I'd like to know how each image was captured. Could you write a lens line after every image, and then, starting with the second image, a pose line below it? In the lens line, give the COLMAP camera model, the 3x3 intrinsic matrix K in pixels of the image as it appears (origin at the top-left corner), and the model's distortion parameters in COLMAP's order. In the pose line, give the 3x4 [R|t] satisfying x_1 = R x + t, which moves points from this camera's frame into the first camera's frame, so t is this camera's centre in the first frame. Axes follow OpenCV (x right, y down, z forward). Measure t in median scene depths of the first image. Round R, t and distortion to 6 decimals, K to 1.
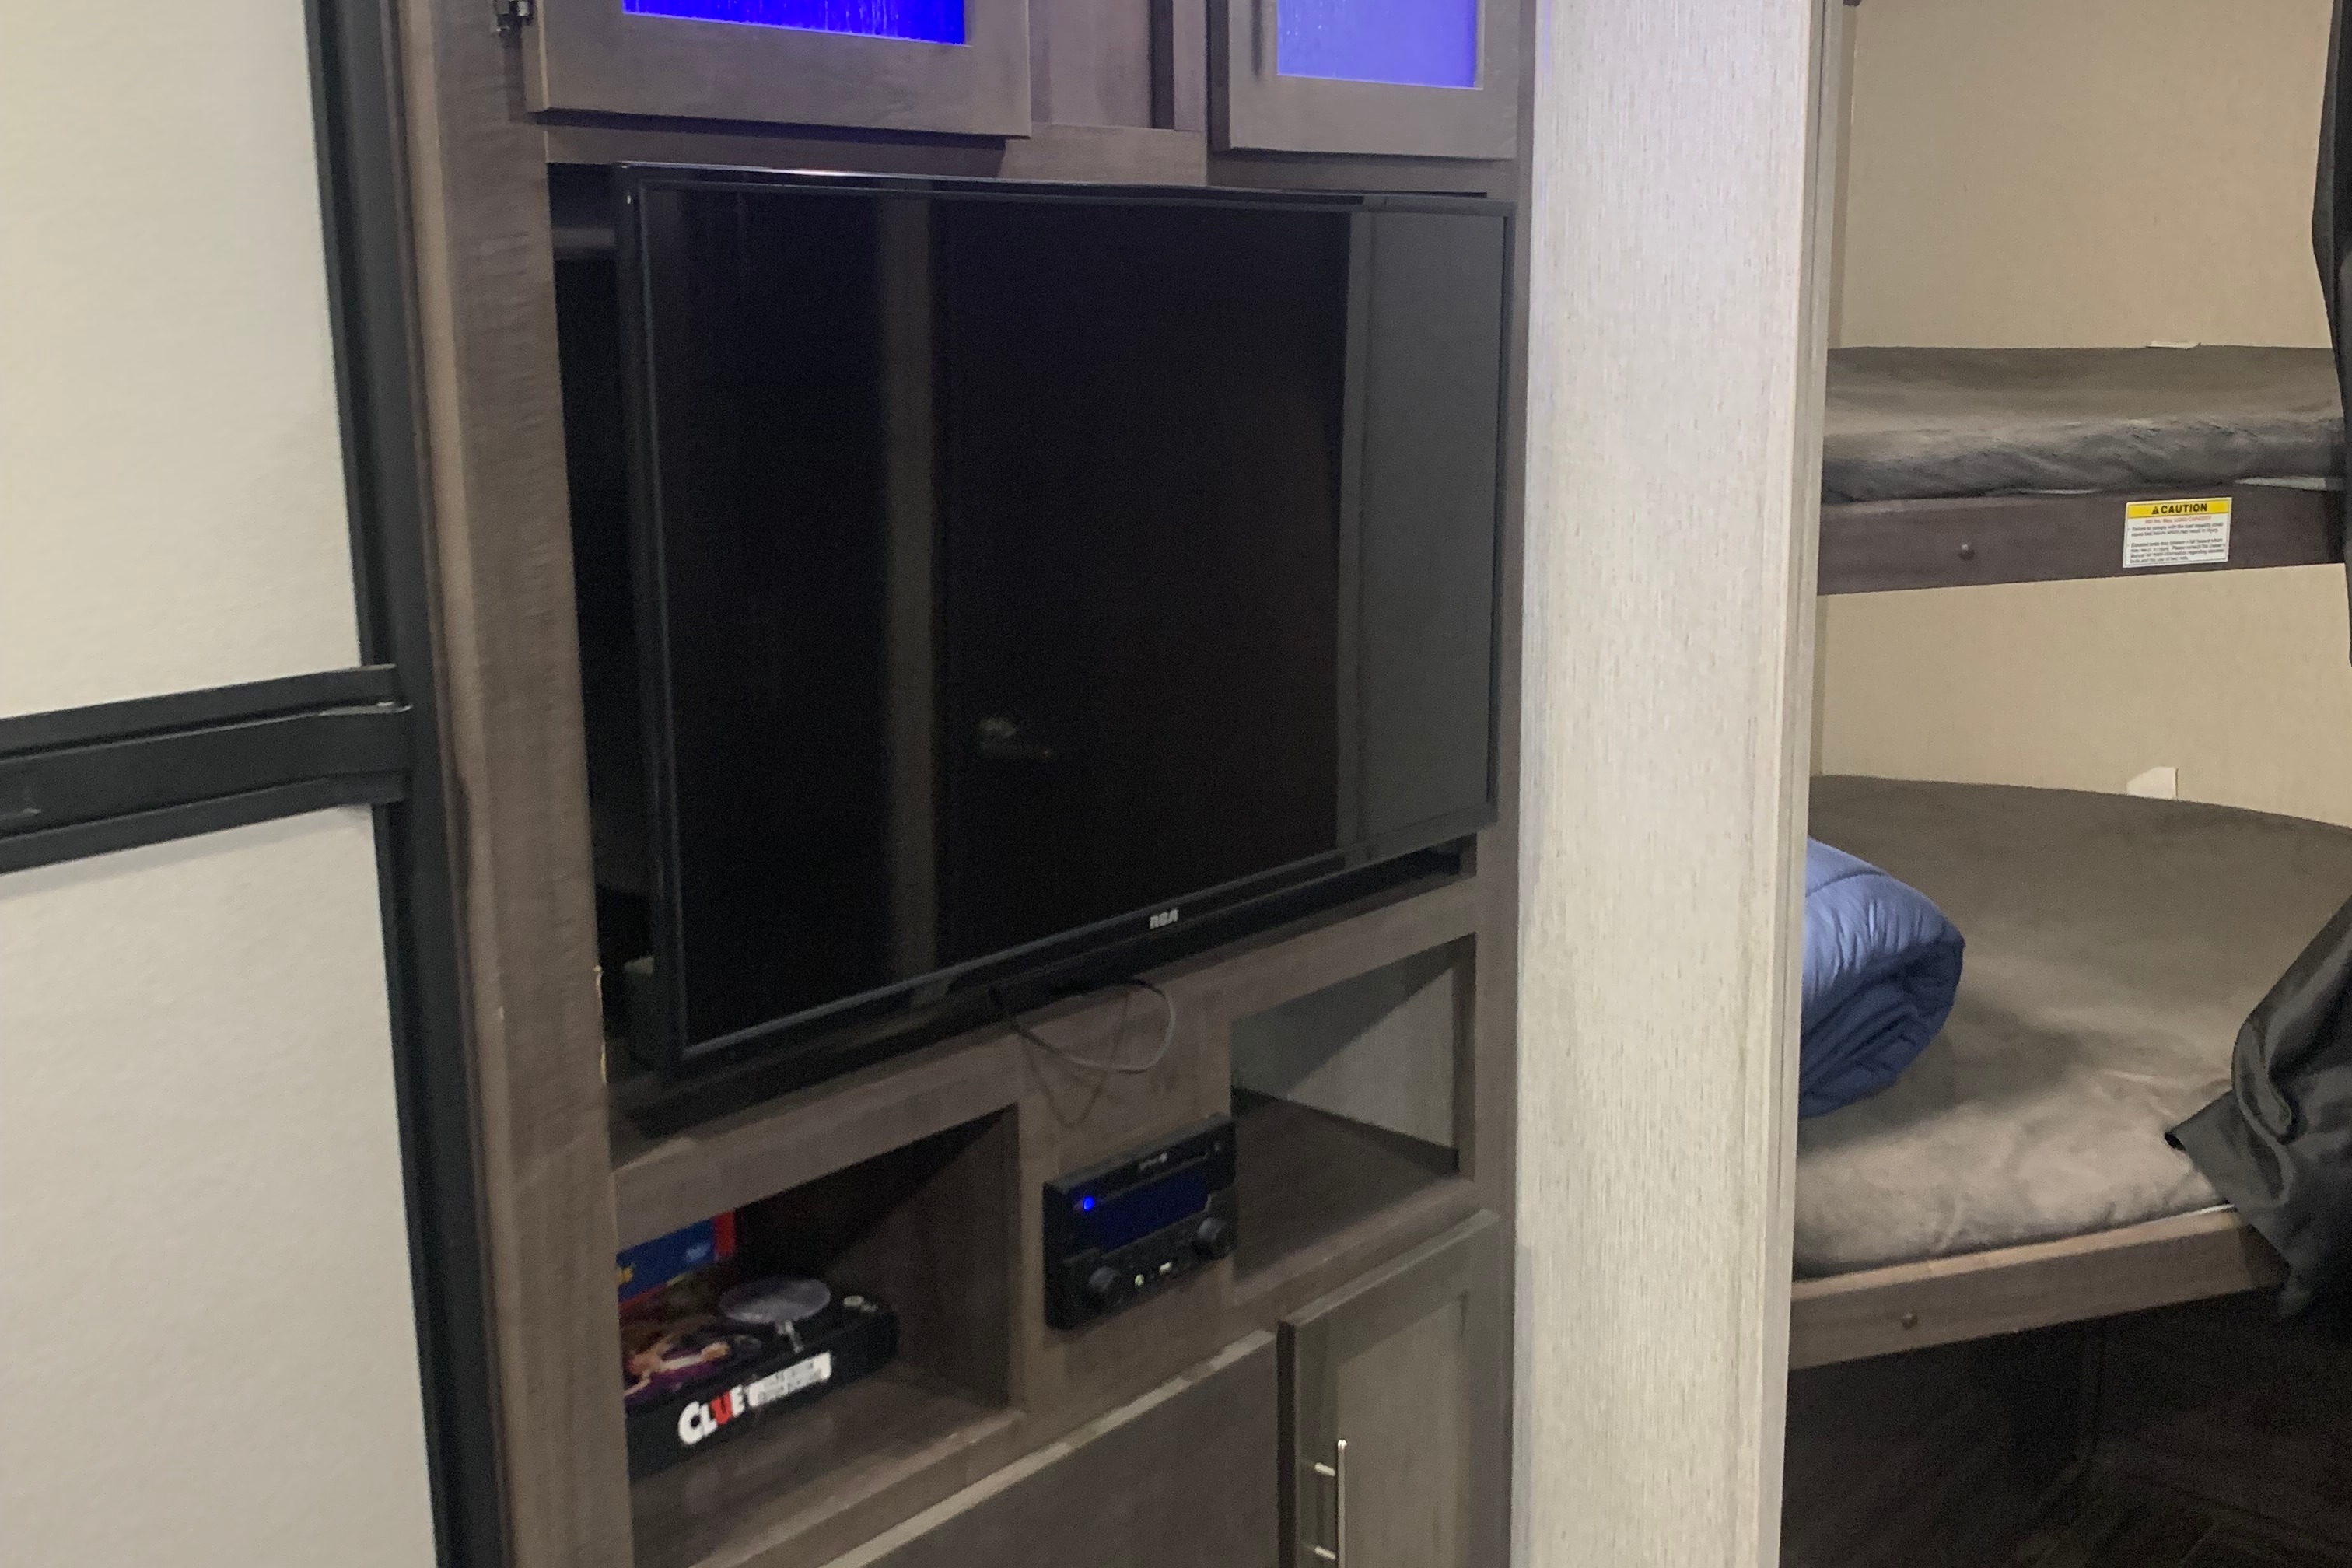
lens RADIAL K [[2417.4, 0, 1179.4], [0, 2417.4, 779.4], [0, 0, 1]] dist [0.071692, -0.011023]
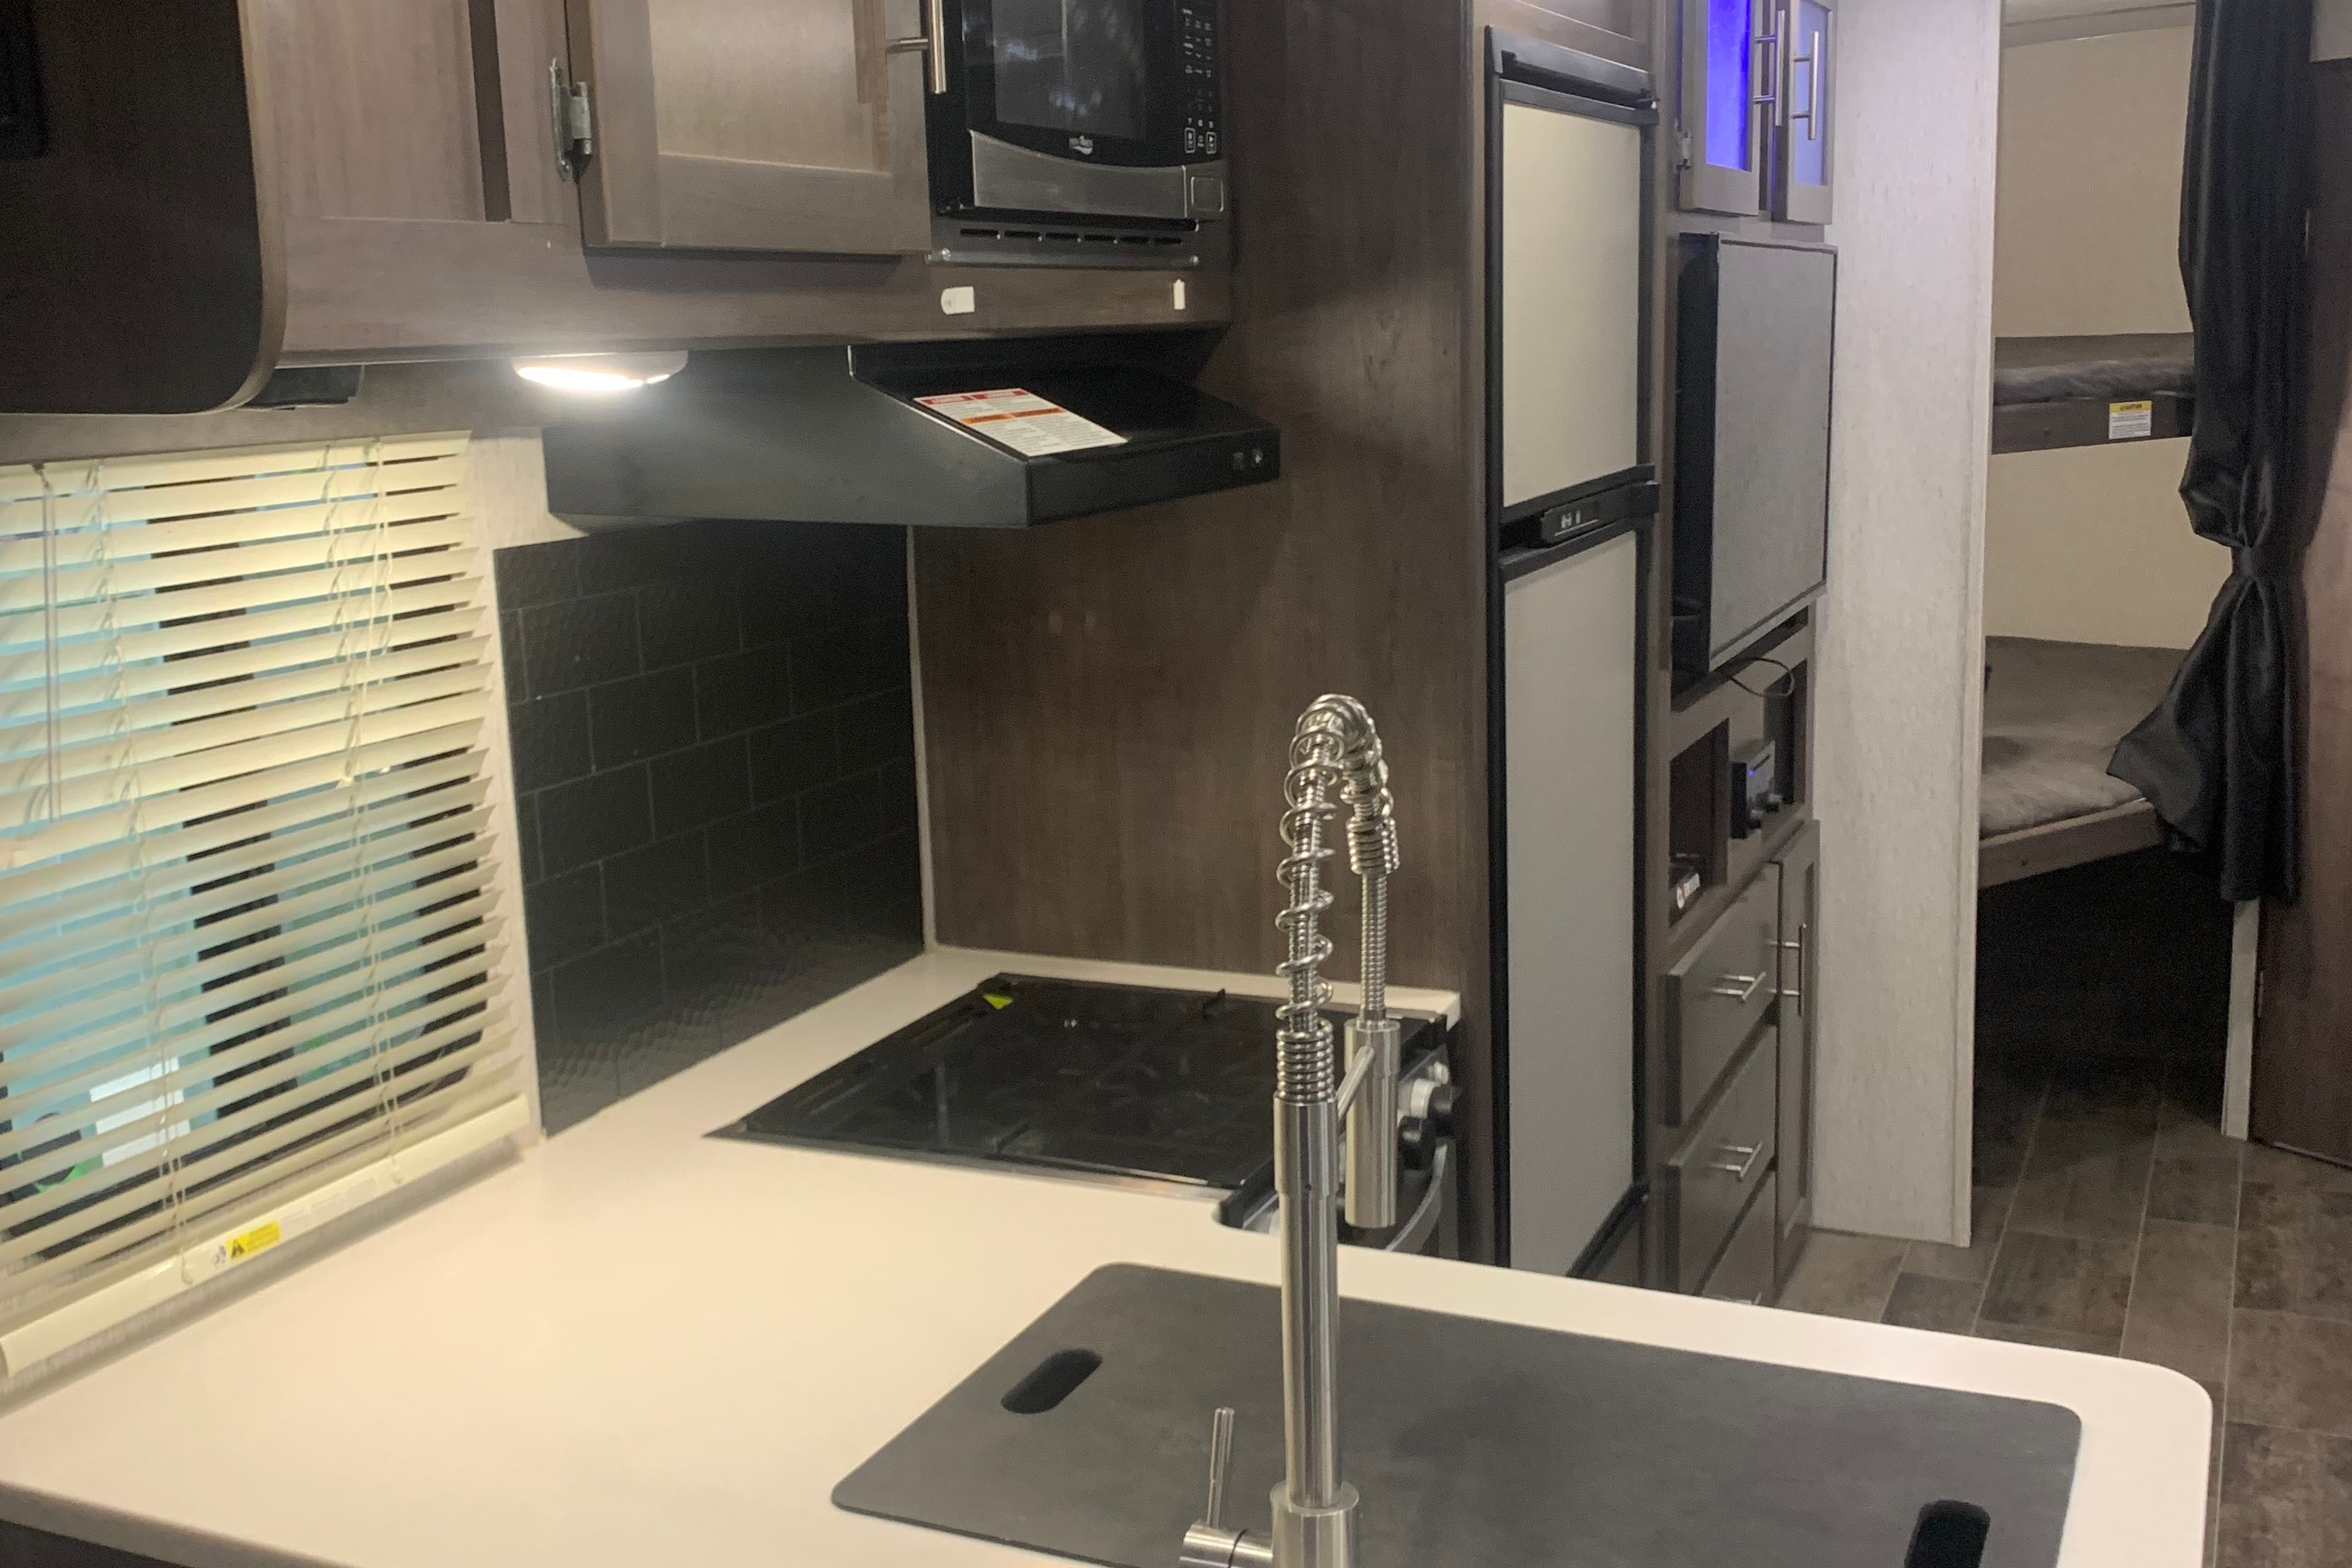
lens RADIAL K [[2417.4, 0, 1179.4], [0, 2417.4, 779.4], [0, 0, 1]] dist [0.071692, -0.011023]
pose [[0.961601, -0.069802, 0.265428, -0.808522], [0.075857, 0.997039, -0.012617, 0.141725], [-0.263761, 0.032267, 0.964048, -0.603224]]
